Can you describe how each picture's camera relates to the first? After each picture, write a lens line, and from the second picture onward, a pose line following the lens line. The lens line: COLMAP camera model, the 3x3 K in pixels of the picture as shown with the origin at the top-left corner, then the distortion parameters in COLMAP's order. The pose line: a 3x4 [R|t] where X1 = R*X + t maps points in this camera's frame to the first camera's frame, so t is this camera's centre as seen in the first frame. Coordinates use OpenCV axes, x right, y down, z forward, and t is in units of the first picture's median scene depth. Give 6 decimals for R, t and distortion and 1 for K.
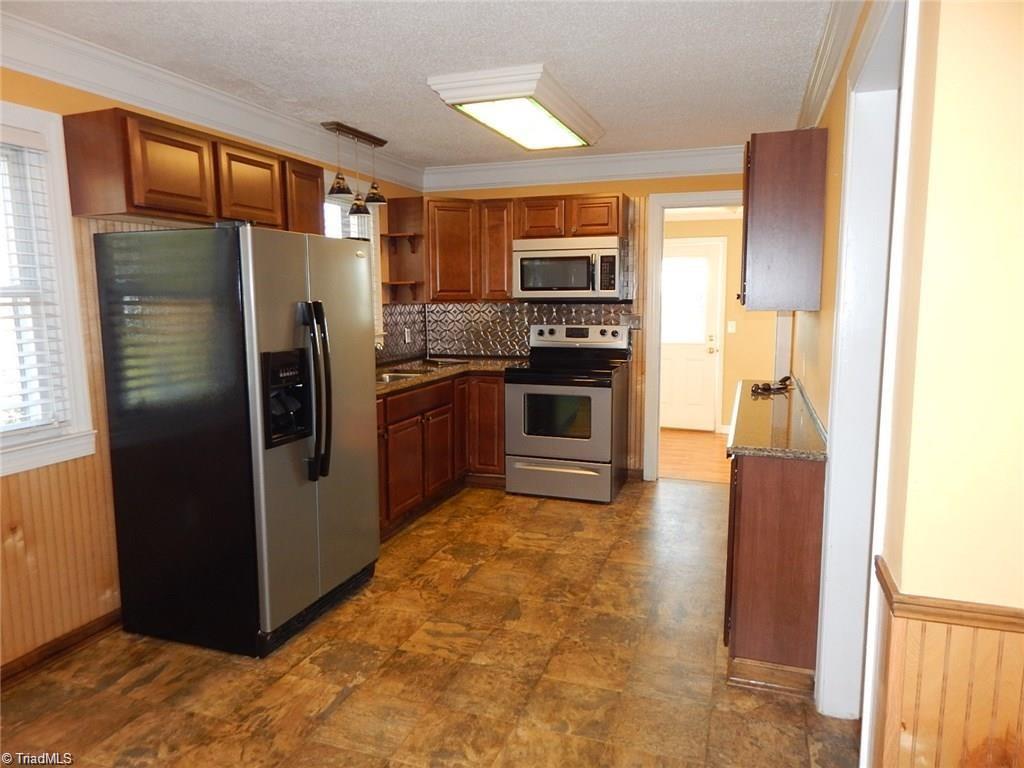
lens RADIAL K [[683.1, 0, 503.4], [0, 683.1, 392.9], [0, 0, 1]] dist [0.016322, -0.021660]
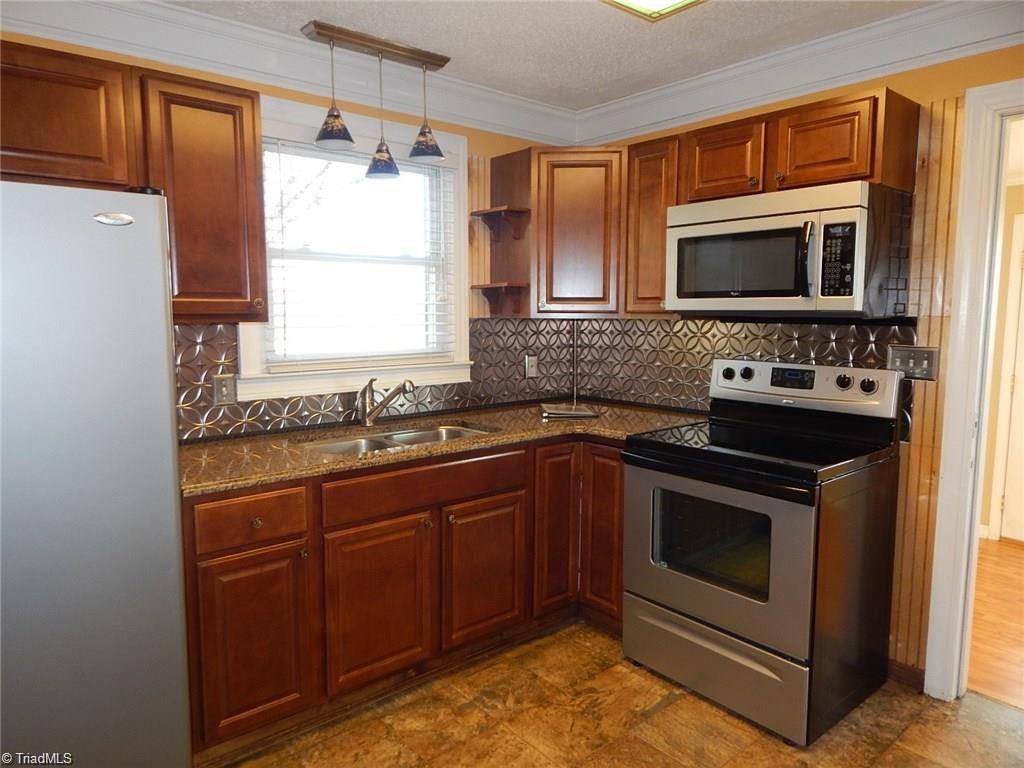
lens RADIAL K [[683.1, 0, 491.1], [0, 683.1, 390.5], [0, 0, 1]] dist [0.016322, -0.021660]
pose [[0.867219, 0.066894, -0.493413, 0.181596], [-0.077577, 0.996986, -0.001182, -0.065465], [0.491846, 0.039303, 0.869794, 0.466808]]
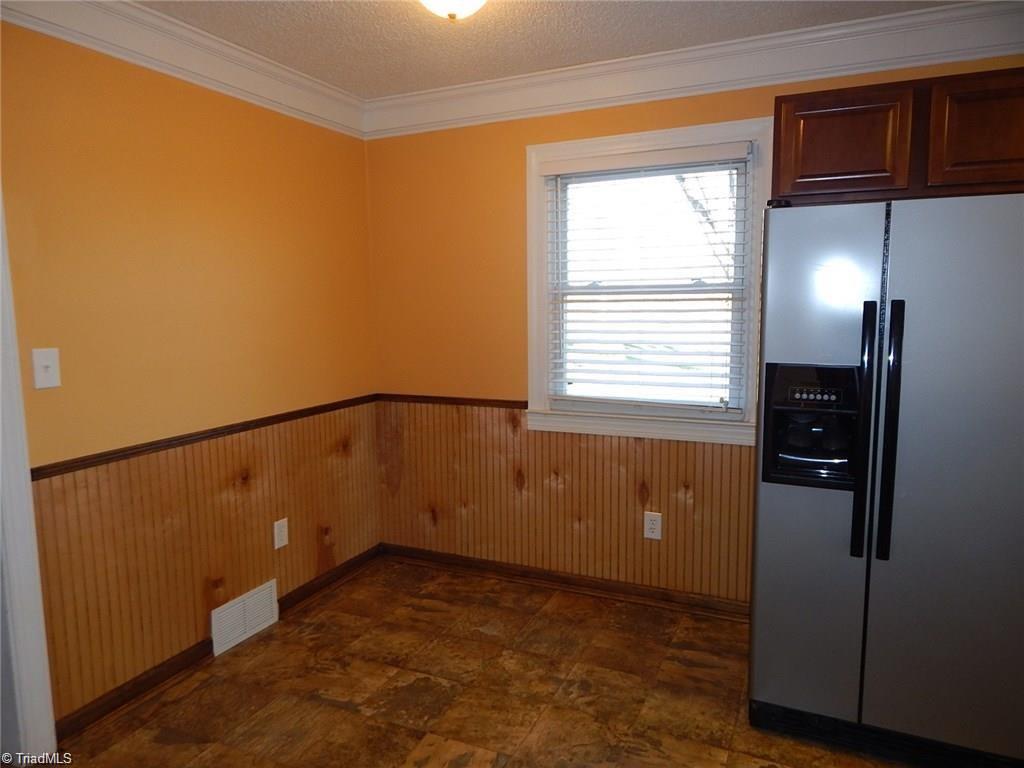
lens RADIAL K [[683.1, 0, 504.0], [0, 683.1, 379.2], [0, 0, 1]] dist [0.016322, -0.021660]
pose [[-0.086410, 0.127689, -0.988043, 0.416112], [-0.112023, 0.984218, 0.136992, -0.118596], [0.989942, 0.122521, -0.070742, 0.885575]]
